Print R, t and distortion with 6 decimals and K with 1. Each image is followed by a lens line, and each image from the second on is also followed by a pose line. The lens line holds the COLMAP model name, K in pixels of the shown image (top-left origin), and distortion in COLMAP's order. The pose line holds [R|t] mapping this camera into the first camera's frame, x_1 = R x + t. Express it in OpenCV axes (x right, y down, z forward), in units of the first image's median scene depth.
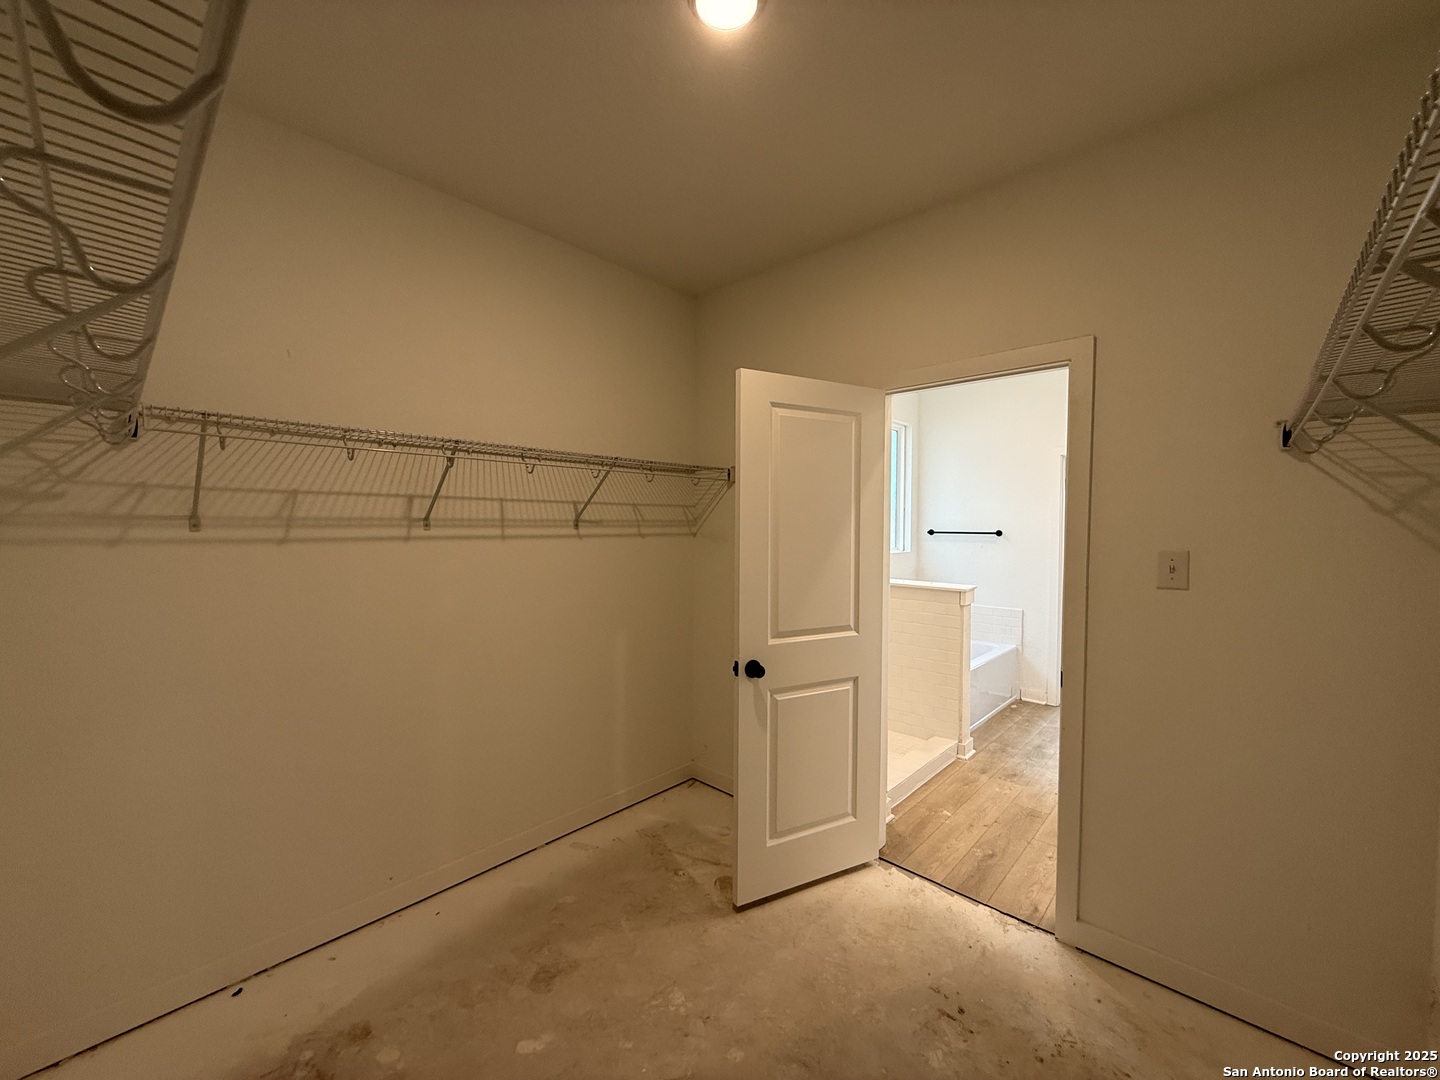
lens RADIAL K [[571.4, 0, 720.0], [0, 571.4, 540.0], [0, 0, 1]] dist [-0.002320, -0.000113]
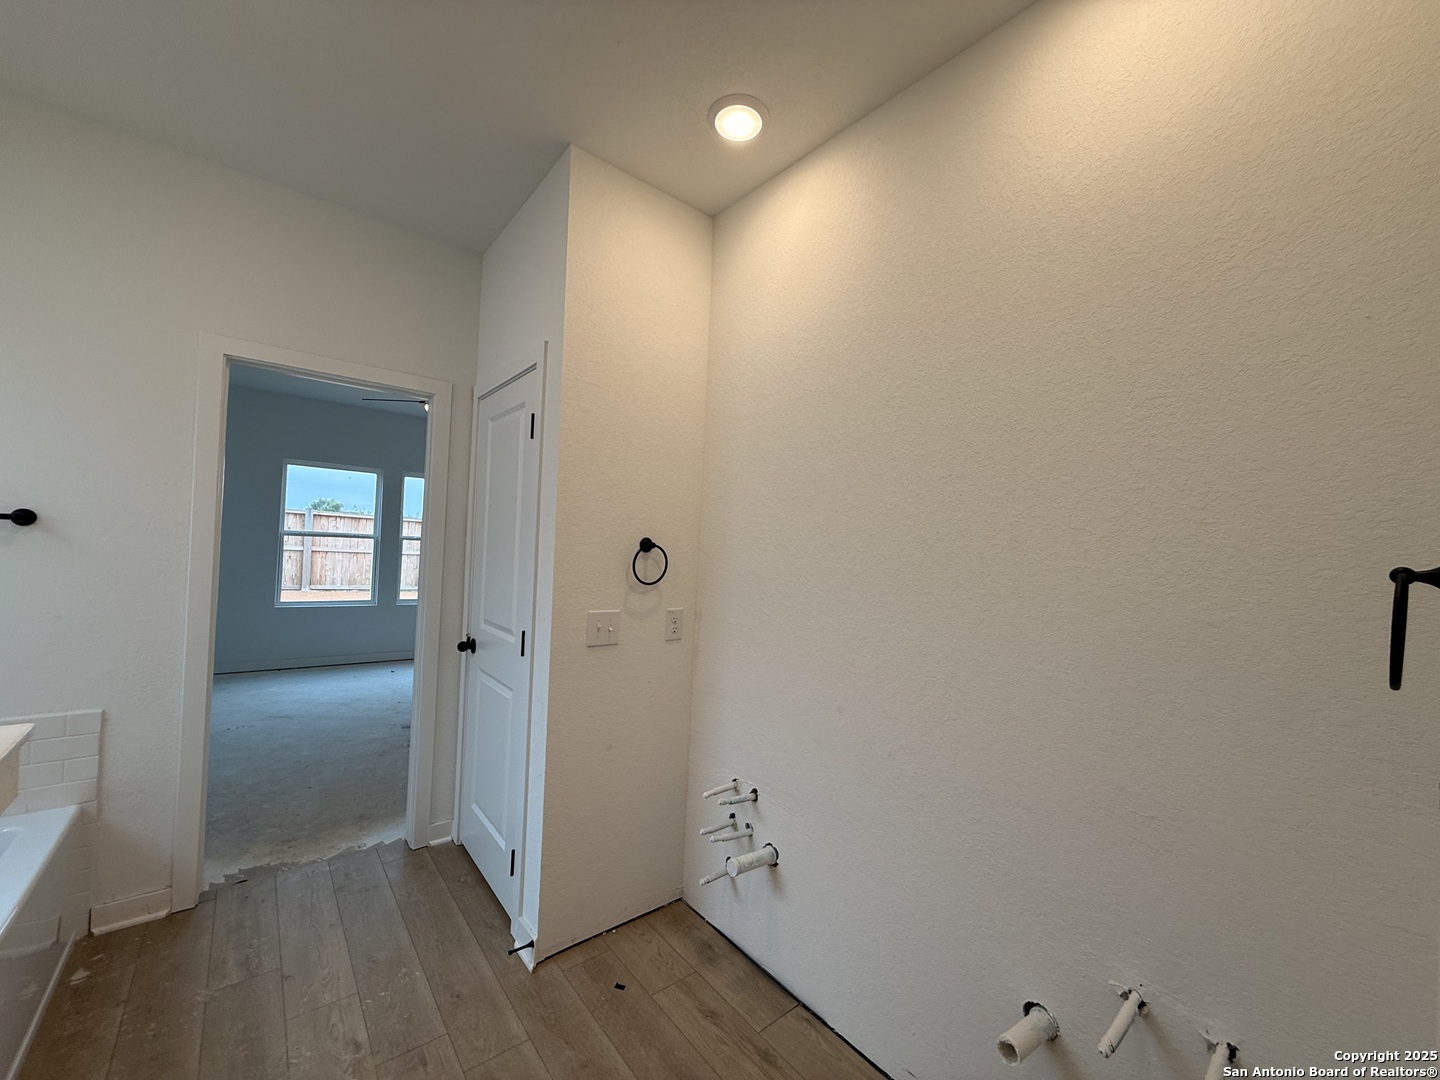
lens RADIAL K [[571.4, 0, 720.0], [0, 571.4, 540.0], [0, 0, 1]] dist [-0.002320, -0.000113]
pose [[0.146077, 0.007242, 0.989247, 0.197117], [-0.022152, 0.999746, -0.004048, -0.006183], [-0.989025, -0.021322, 0.146200, 0.518990]]
